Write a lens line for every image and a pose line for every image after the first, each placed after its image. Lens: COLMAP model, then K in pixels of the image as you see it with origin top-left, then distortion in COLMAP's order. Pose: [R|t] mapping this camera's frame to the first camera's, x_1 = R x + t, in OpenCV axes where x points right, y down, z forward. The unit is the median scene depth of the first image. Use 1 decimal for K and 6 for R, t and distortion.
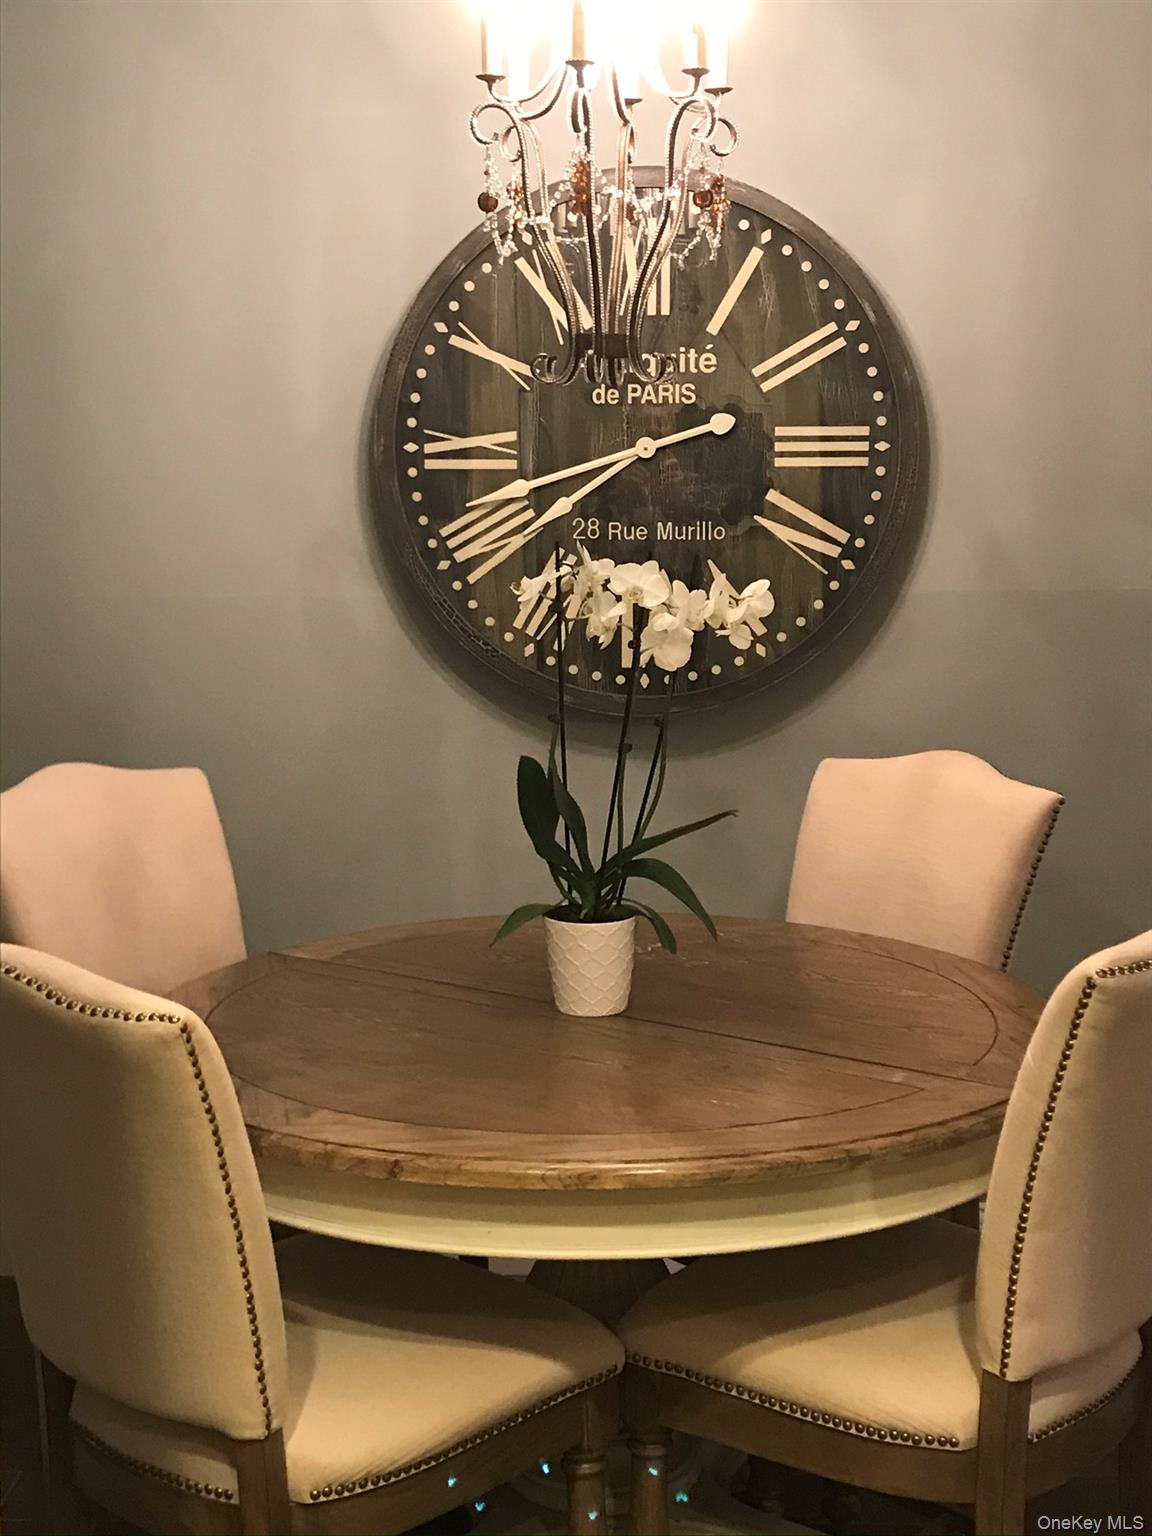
lens RADIAL K [[2197.2, 0, 574.9], [0, 2197.2, 780.1], [0, 0, 1]] dist [0.029724, 0.000000]
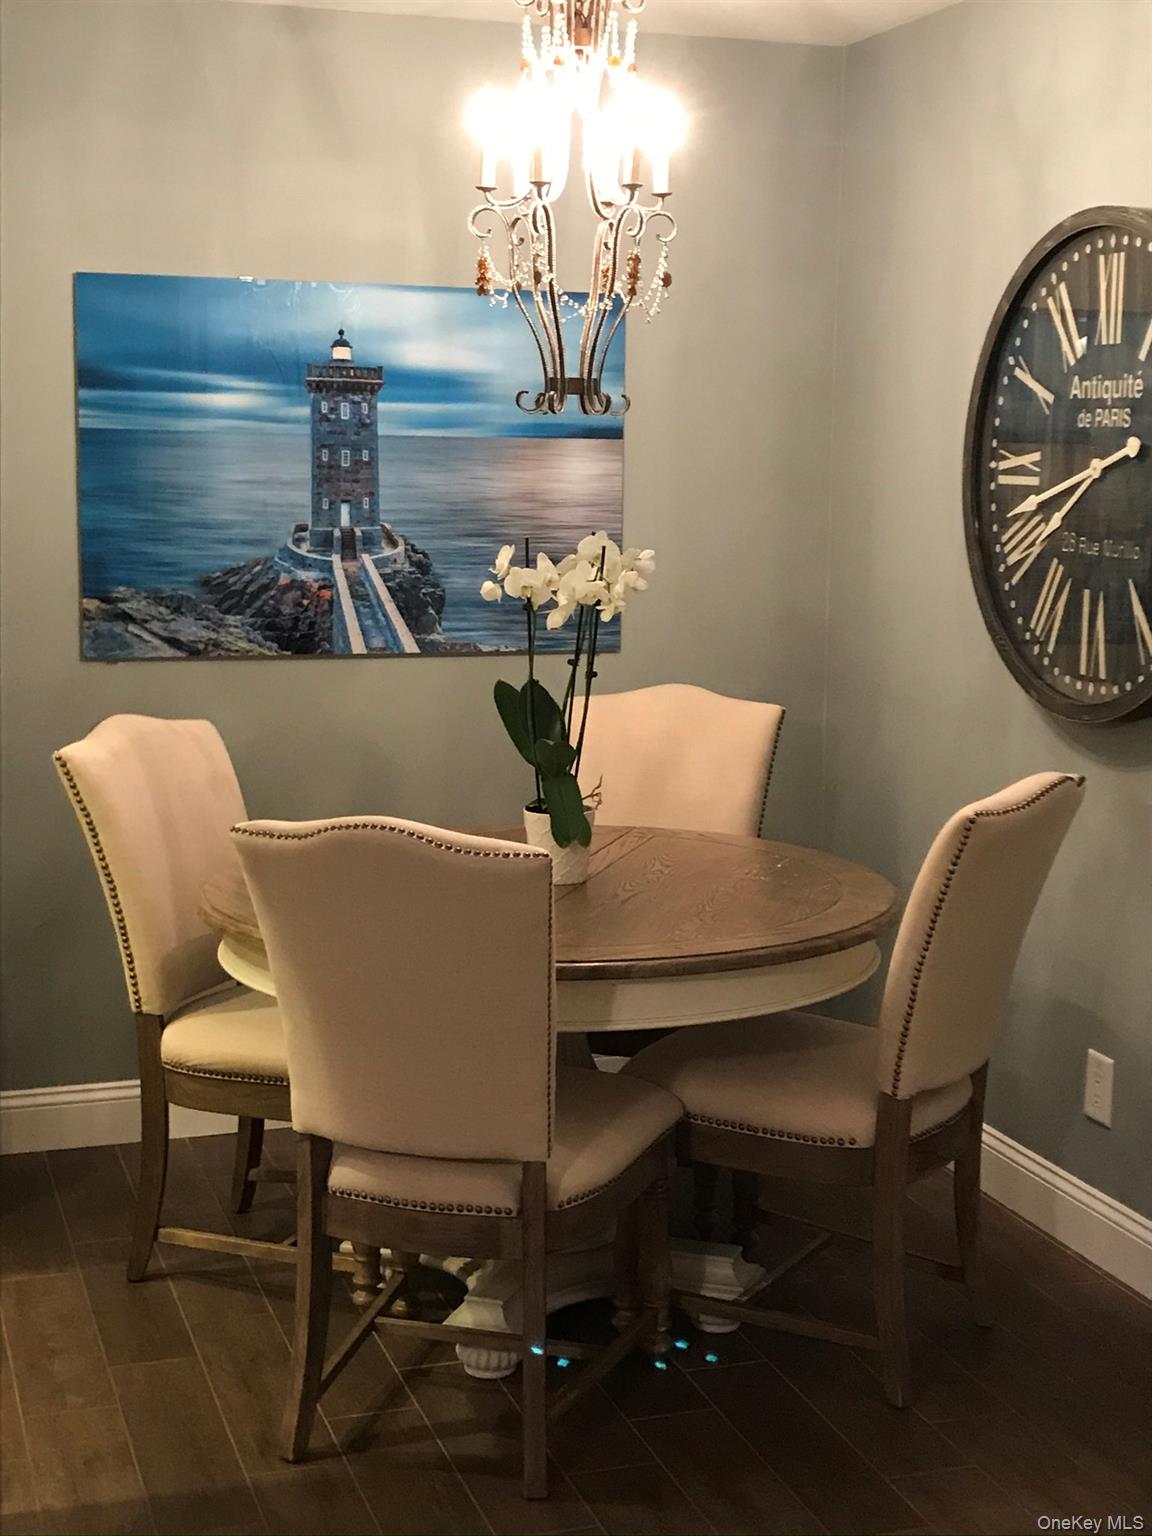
lens RADIAL K [[2197.2, 0, 574.6], [0, 2197.2, 759.4], [0, 0, 1]] dist [0.029724, 0.000000]
pose [[0.320940, 0.144114, -0.936071, 0.962159], [-0.160578, 0.982326, 0.096180, -0.074983], [0.933387, 0.119444, 0.338410, 0.421214]]
